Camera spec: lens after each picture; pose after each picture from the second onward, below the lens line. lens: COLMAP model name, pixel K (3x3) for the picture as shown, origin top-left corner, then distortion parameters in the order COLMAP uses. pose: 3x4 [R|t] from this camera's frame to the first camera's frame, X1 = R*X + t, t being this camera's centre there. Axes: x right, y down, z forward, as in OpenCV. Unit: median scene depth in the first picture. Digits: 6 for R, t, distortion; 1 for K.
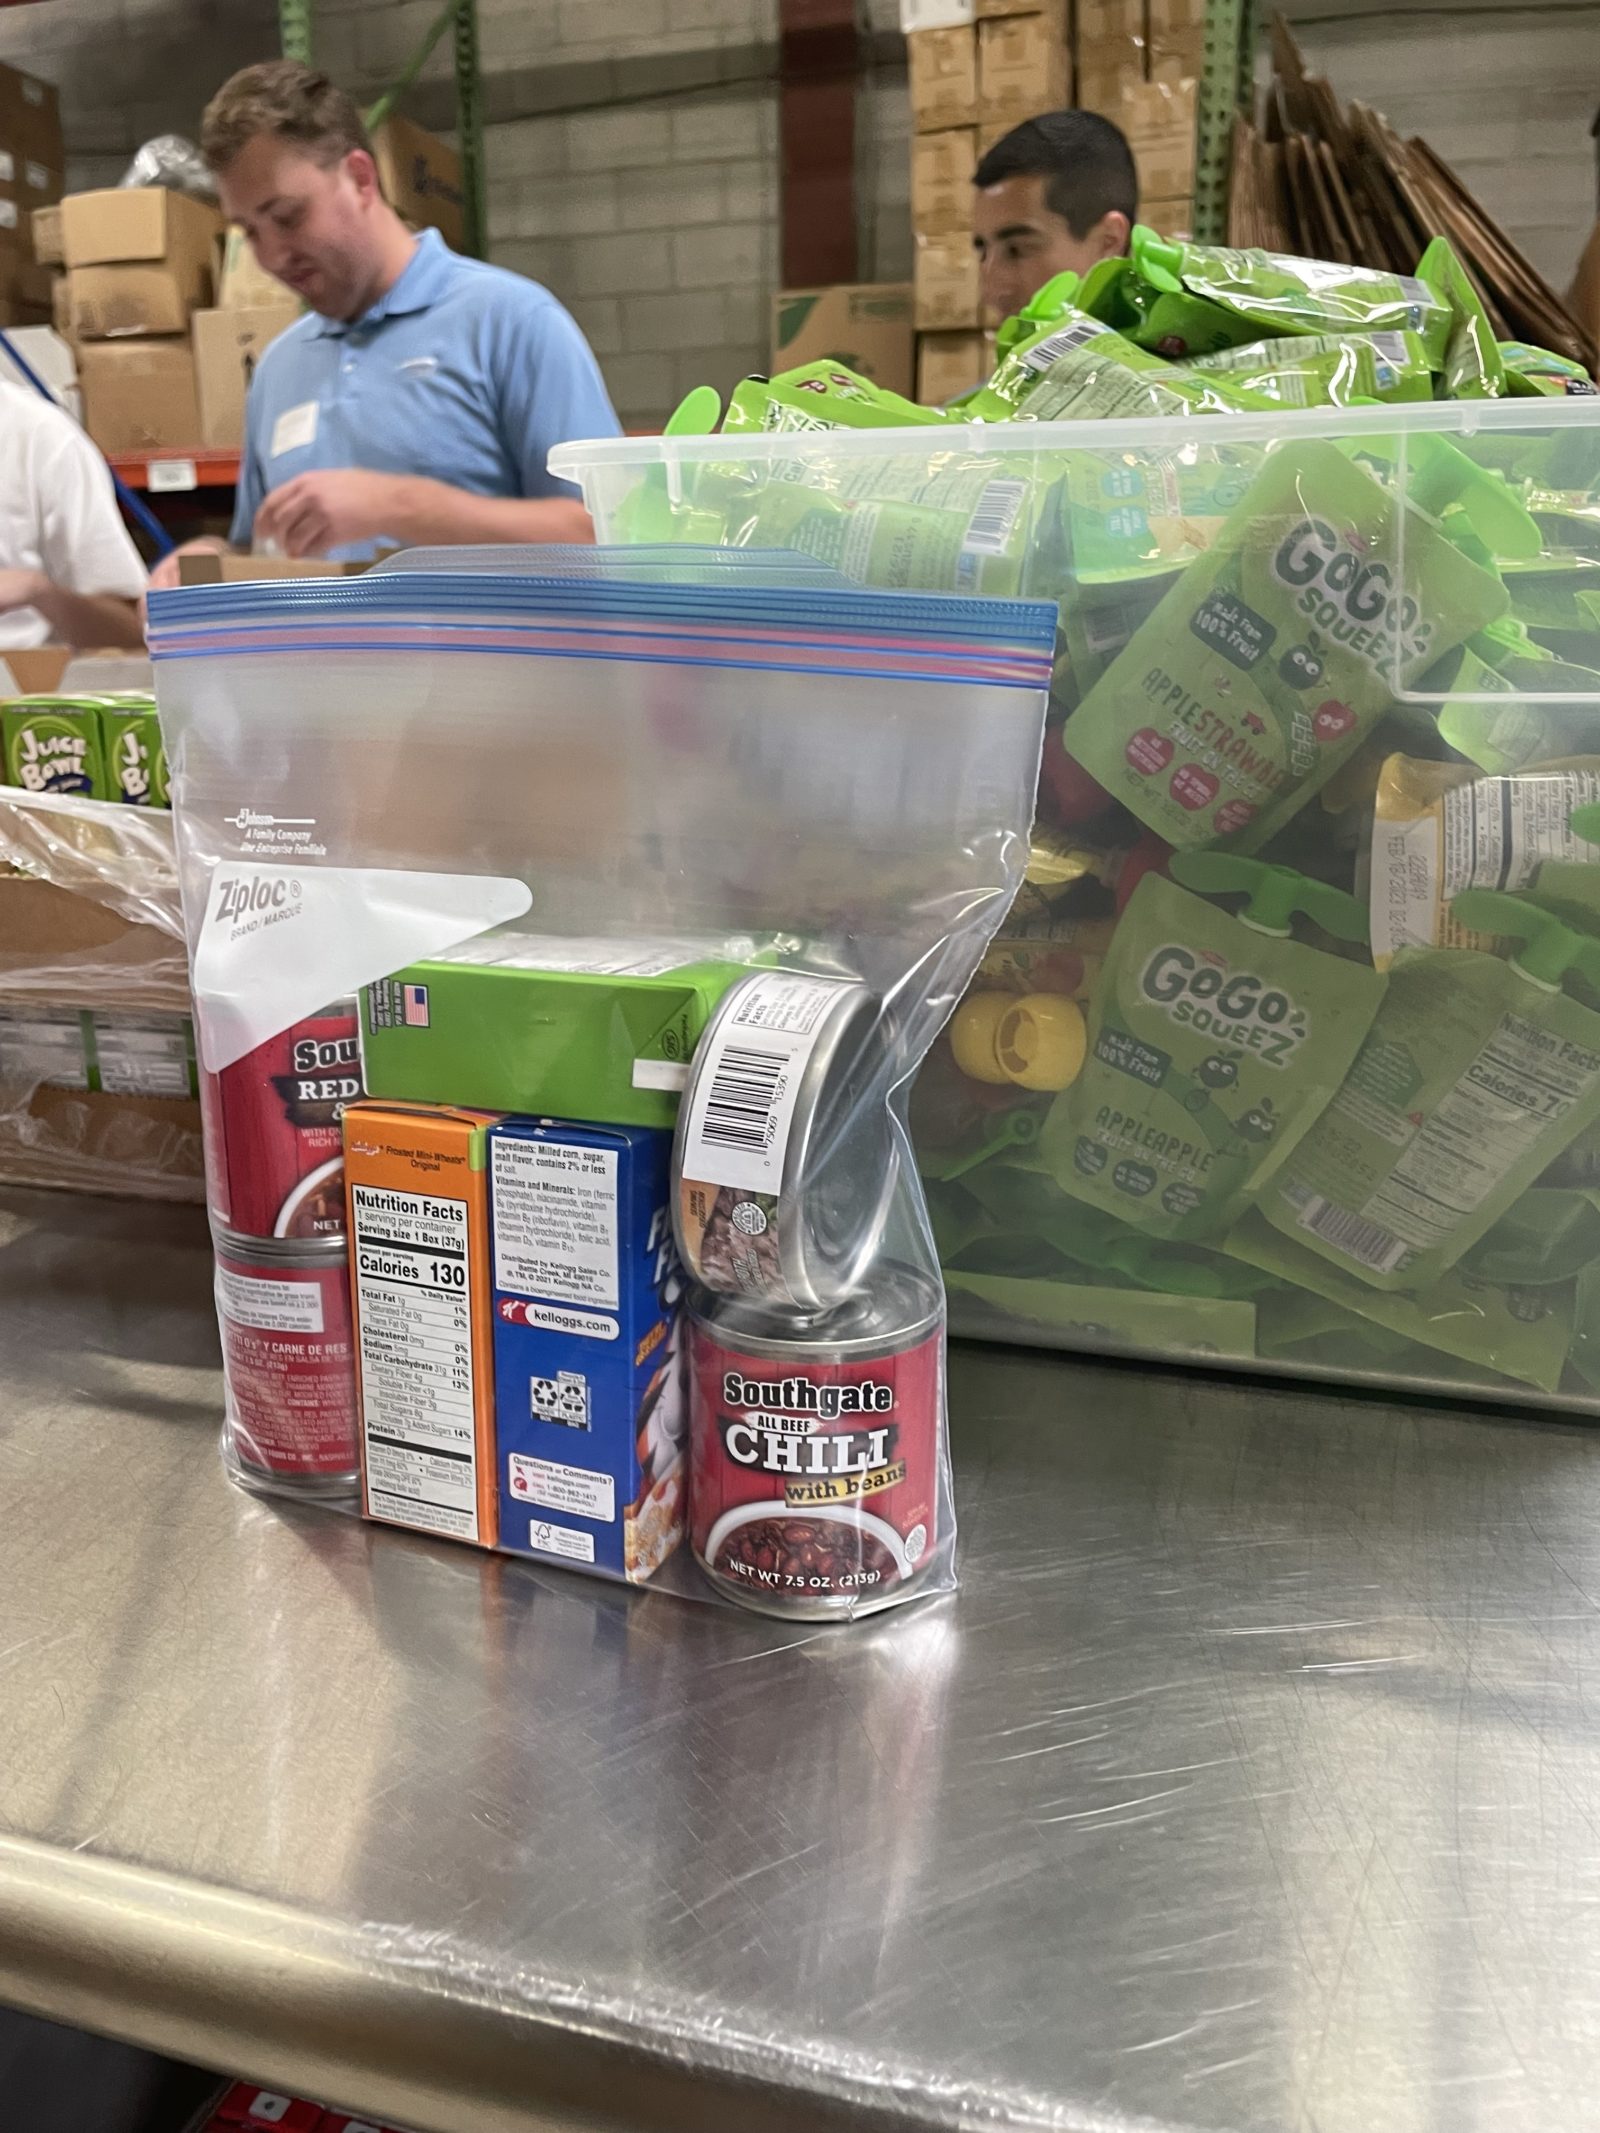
lens RADIAL K [[1632.4, 0, 800.0], [0, 1632.4, 1066.5], [0, 0, 1]] dist [0.088795, -0.117189]
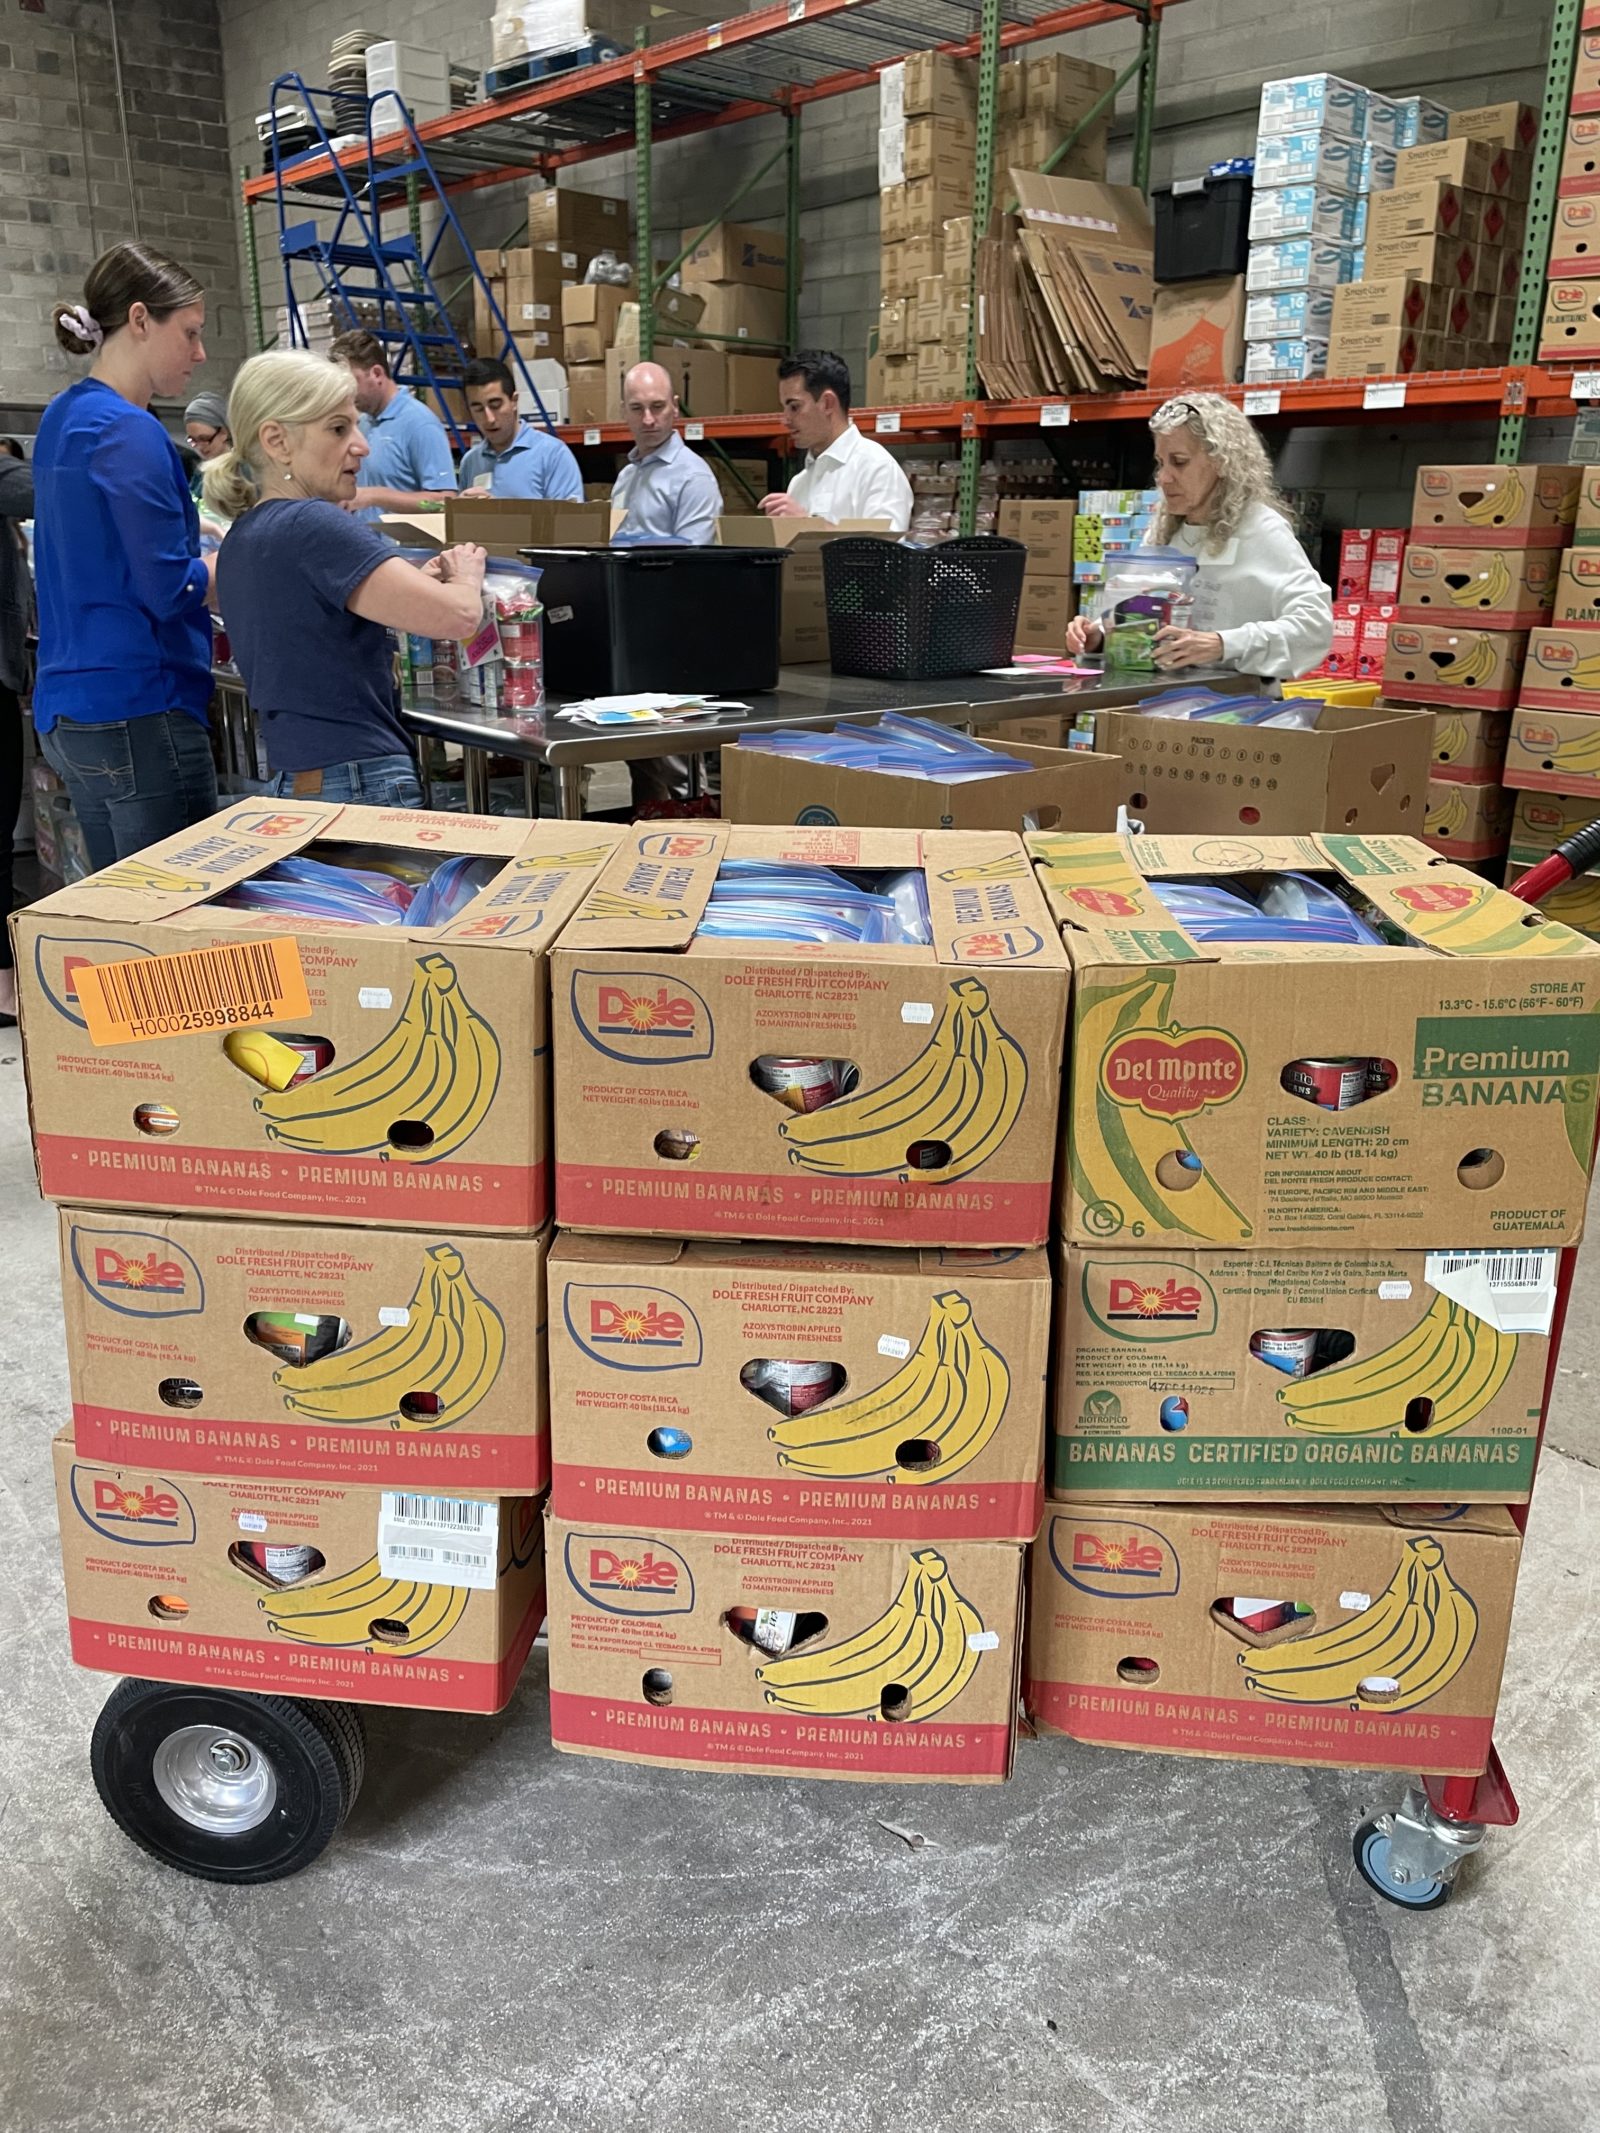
lens RADIAL K [[1632.4, 0, 800.0], [0, 1632.4, 1066.5], [0, 0, 1]] dist [0.088795, -0.117189]
pose [[0.838705, 0.185237, -0.512114, 0.944627], [-0.146296, 0.982444, 0.115767, 0.102334], [0.524567, -0.022174, 0.851080, -0.517823]]
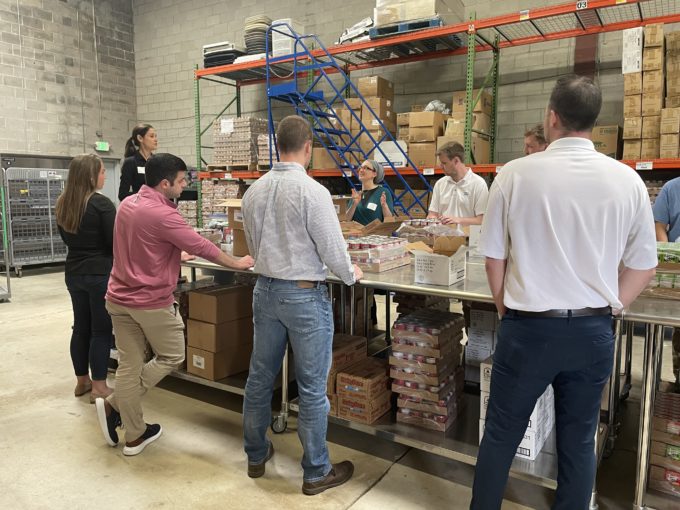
lens RADIAL K [[520.4, 0, 340.0], [0, 520.4, 255.0], [0, 0, 1]] dist [0.088795, -0.117189]
pose [[0.960834, 0.039187, -0.274339, -0.216048], [-0.073983, 0.990295, -0.117657, 0.052080], [0.267065, 0.133345, 0.954408, -0.389916]]
